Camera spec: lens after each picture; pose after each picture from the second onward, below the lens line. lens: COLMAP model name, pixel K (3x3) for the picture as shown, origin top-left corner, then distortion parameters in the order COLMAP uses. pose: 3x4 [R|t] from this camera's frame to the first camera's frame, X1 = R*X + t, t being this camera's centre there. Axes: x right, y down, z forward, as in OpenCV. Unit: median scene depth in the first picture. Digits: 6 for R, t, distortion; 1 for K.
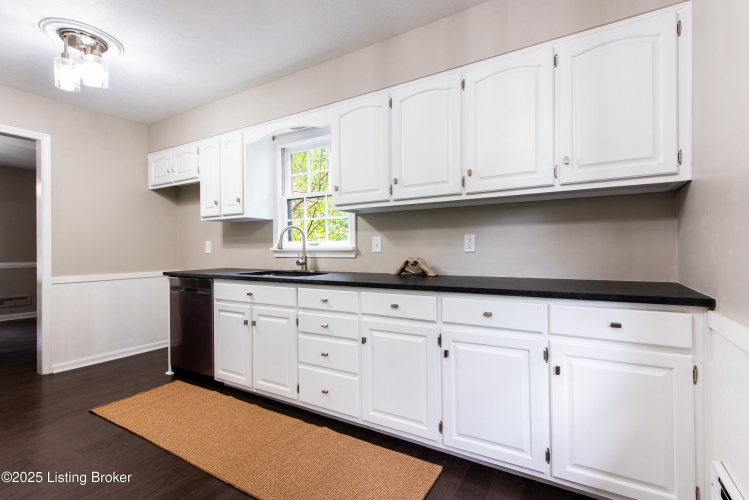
lens RADIAL K [[350.5, 0, 376.8], [0, 350.5, 250.3], [0, 0, 1]] dist [0.000245, -0.000060]
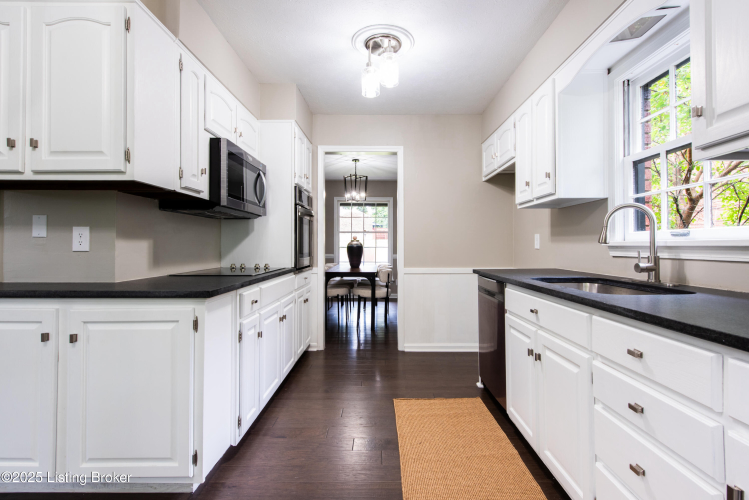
lens RADIAL K [[366.6, 0, 375.7], [0, 366.6, 243.7], [0, 0, 1]] dist [0.007176, 0.000286]
pose [[0.520978, -0.001750, -0.853568, 0.061540], [-0.001817, 0.999993, -0.003159, -0.000298], [0.853568, 0.003196, 0.520971, 0.308405]]
